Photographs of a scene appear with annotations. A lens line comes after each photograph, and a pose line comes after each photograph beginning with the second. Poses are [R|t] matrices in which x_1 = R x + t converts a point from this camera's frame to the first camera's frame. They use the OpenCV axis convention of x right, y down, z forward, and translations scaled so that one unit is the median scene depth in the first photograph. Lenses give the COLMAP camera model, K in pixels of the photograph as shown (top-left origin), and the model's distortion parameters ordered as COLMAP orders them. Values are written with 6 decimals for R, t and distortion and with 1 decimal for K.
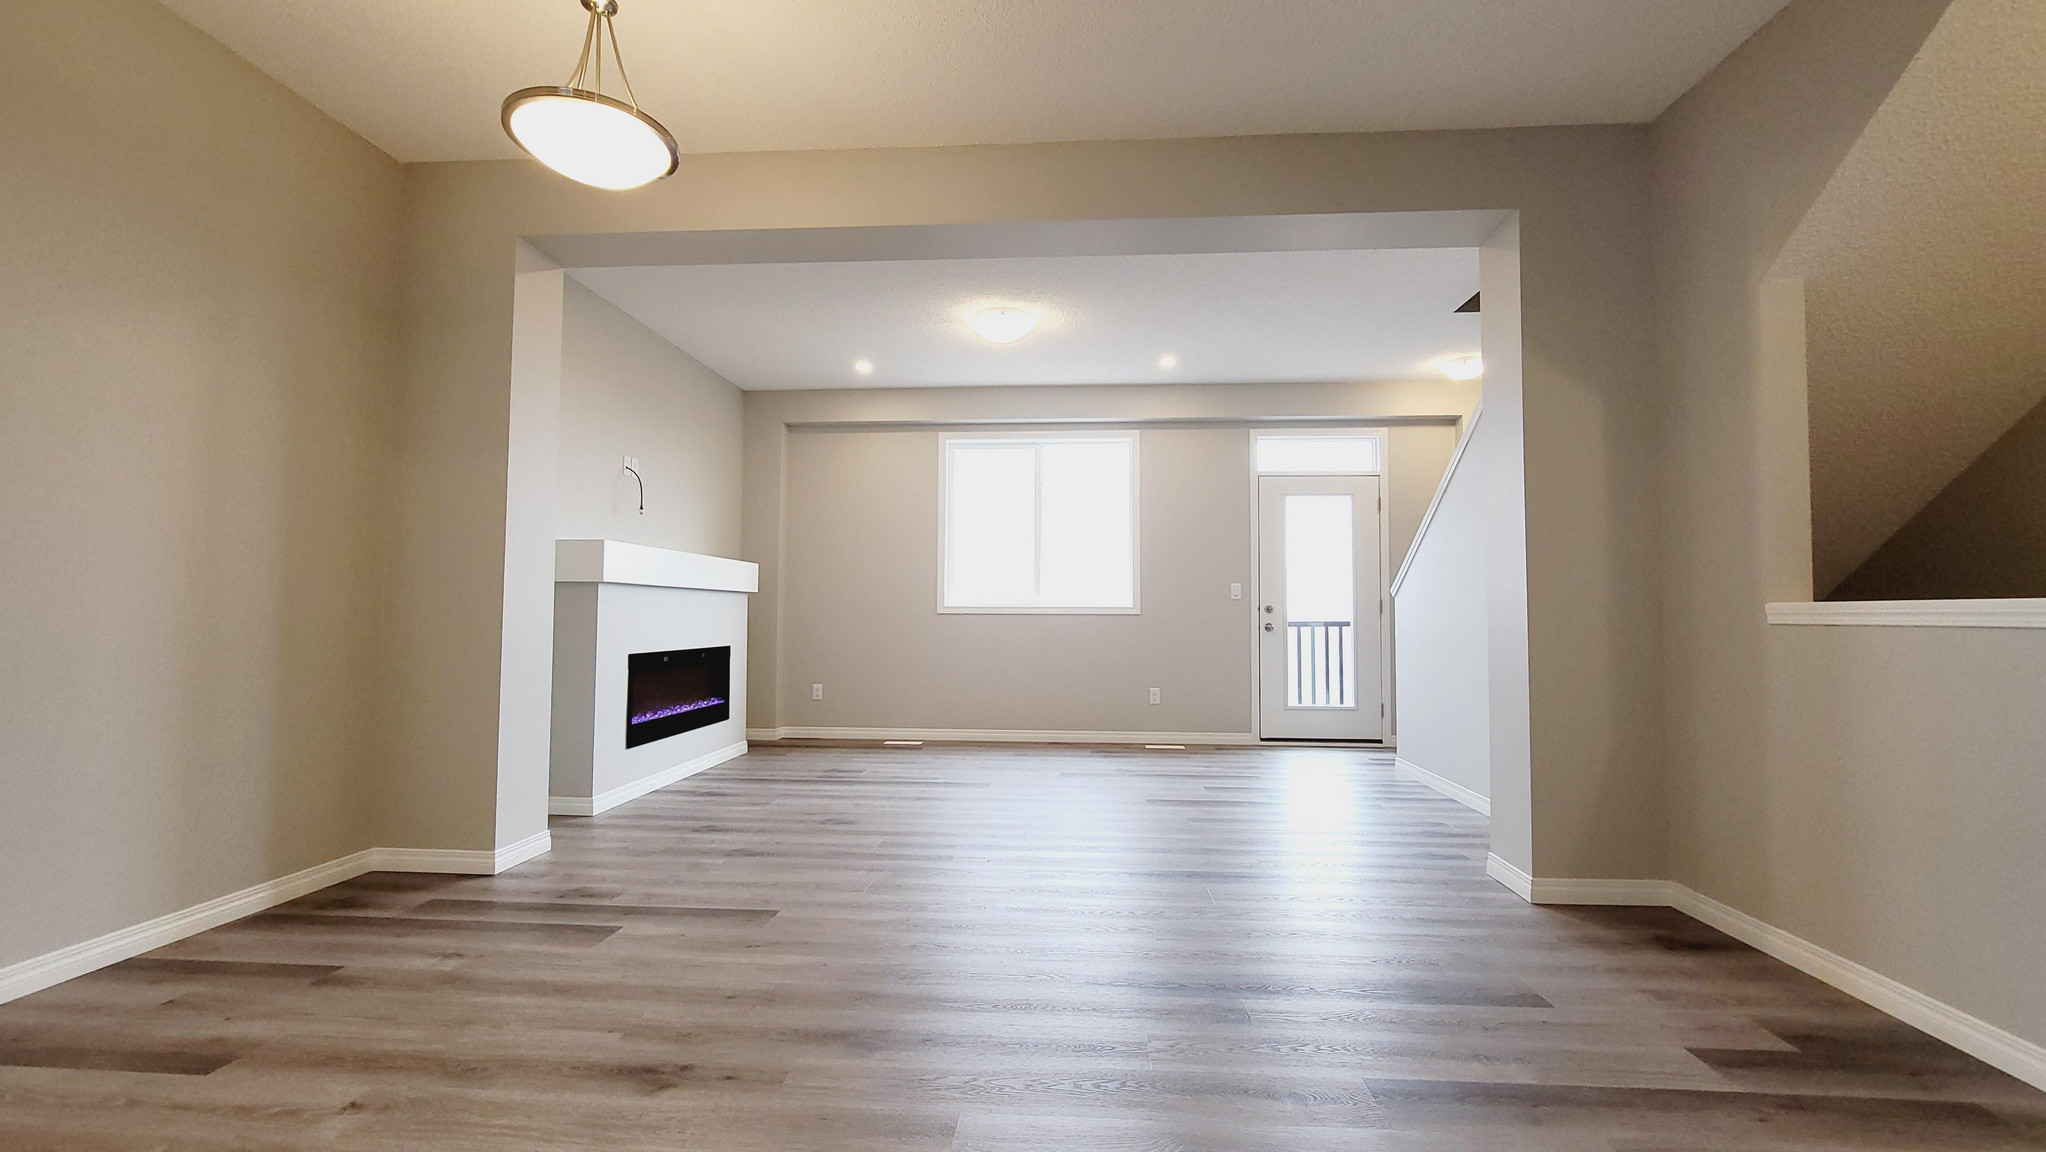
lens RADIAL K [[838.5, 0, 1023.0], [0, 838.5, 576.0], [0, 0, 1]] dist [-0.000062, -0.000252]
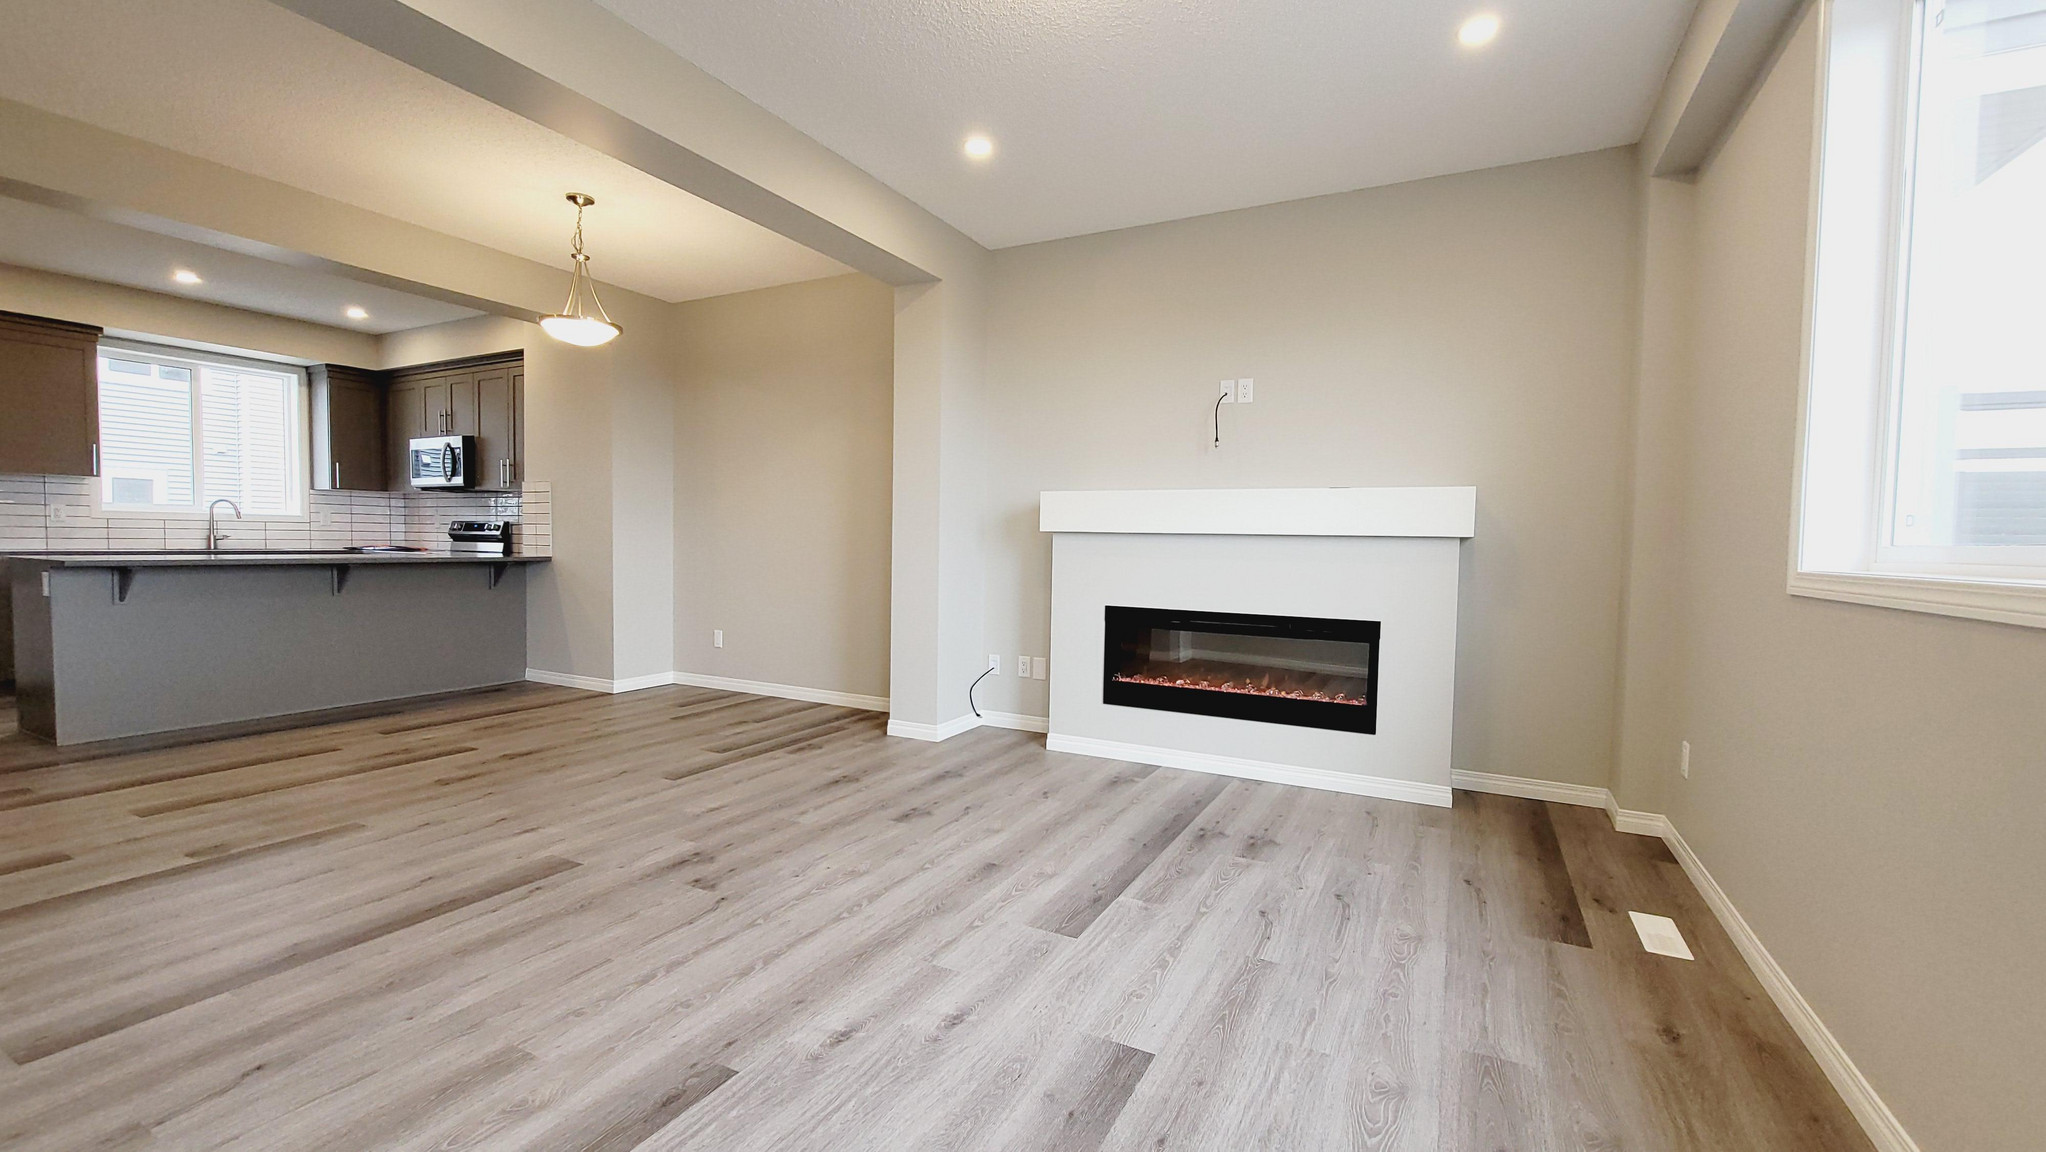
lens RADIAL K [[838.5, 0, 1023.0], [0, 838.5, 576.0], [0, 0, 1]] dist [-0.000062, -0.000252]
pose [[-0.401031, 0.027054, -0.915665, 0.341194], [0.023412, 0.999540, 0.019278, 0.029035], [0.915765, -0.013707, -0.401480, 0.995820]]
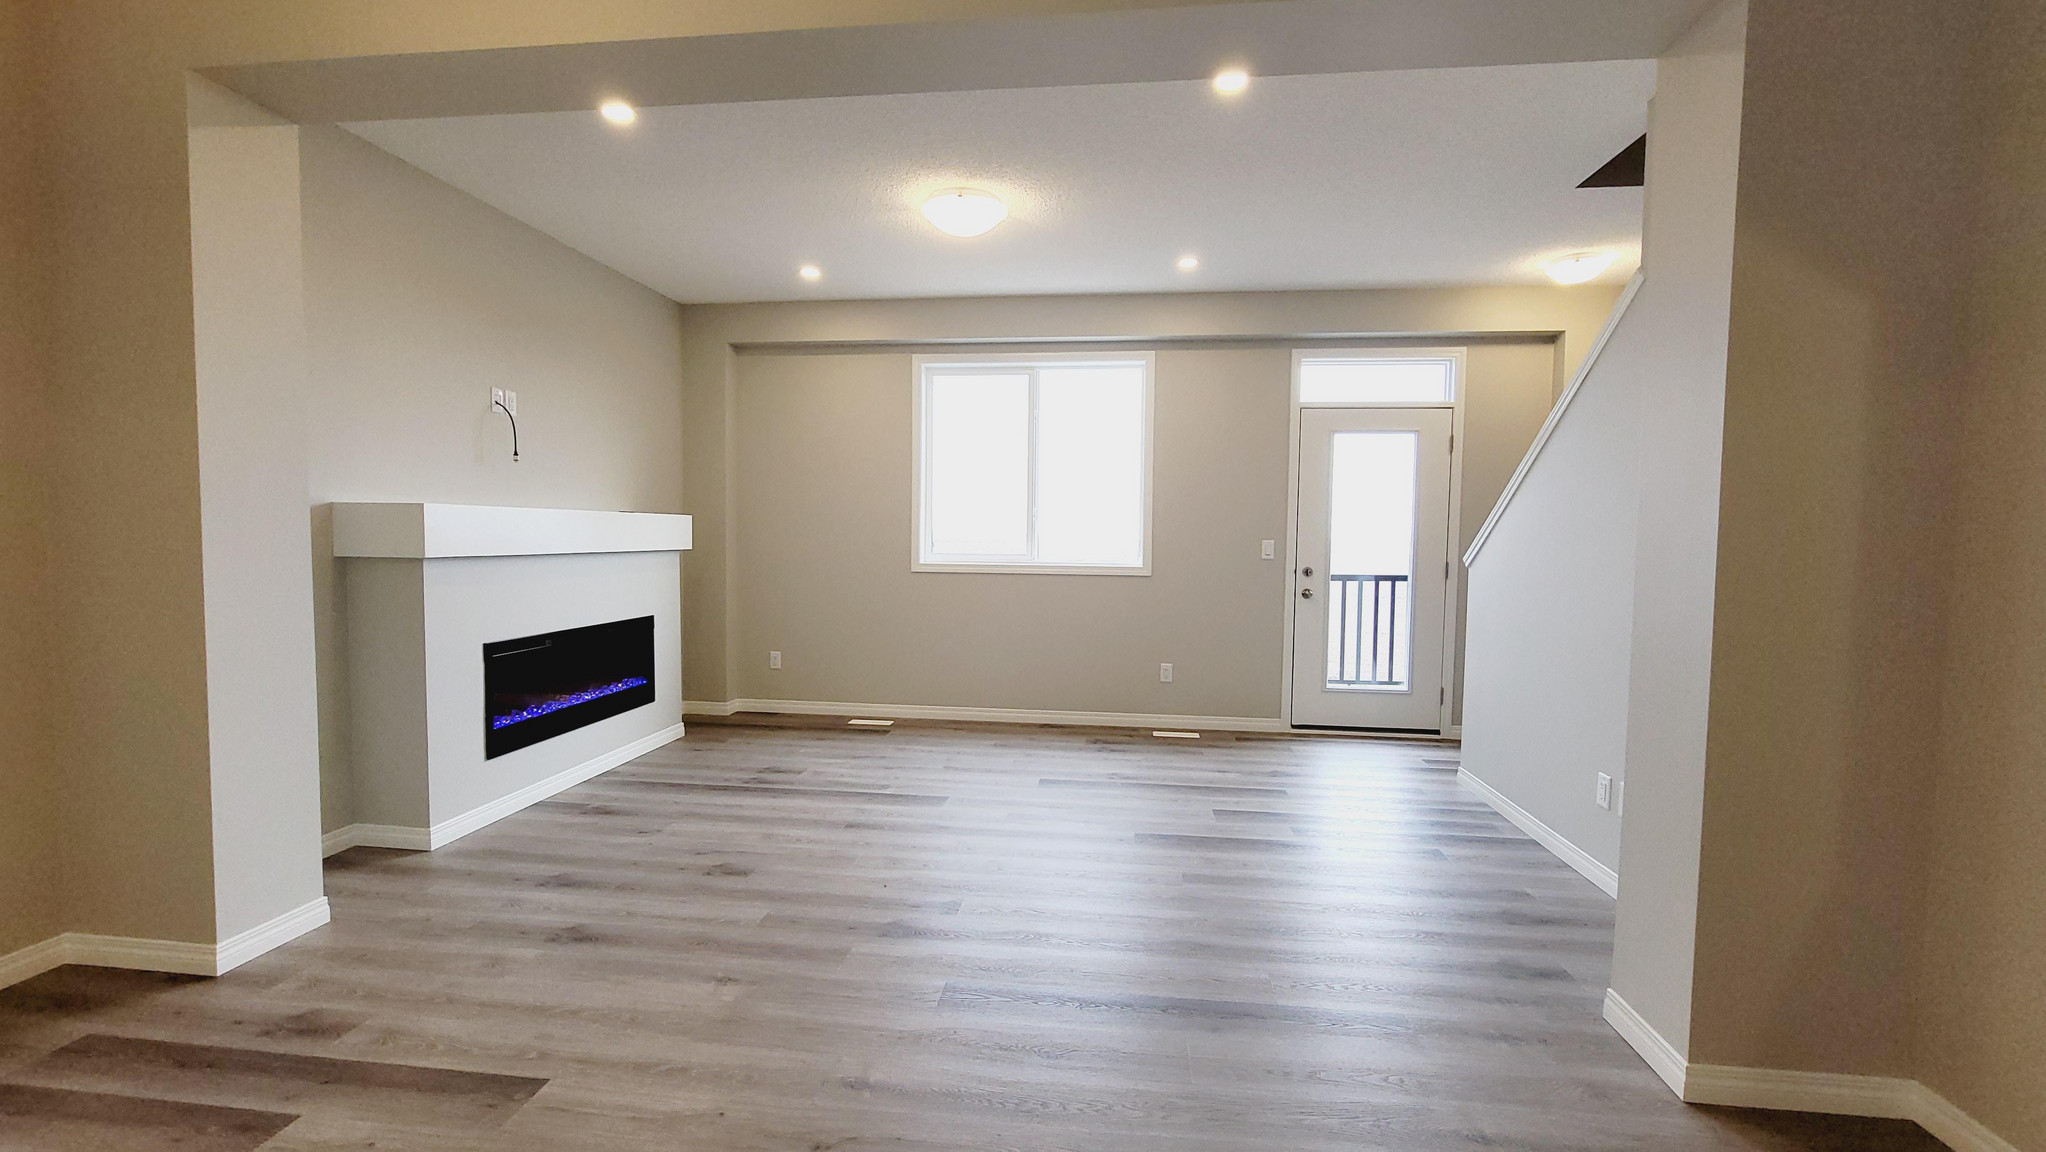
lens RADIAL K [[838.5, 0, 1023.0], [0, 838.5, 576.0], [0, 0, 1]] dist [-0.000062, -0.000252]
pose [[0.998671, 0.010276, -0.050496, 0.061749], [-0.005410, 0.995408, 0.095574, -0.037959], [0.051247, -0.095174, 0.994141, 0.183975]]
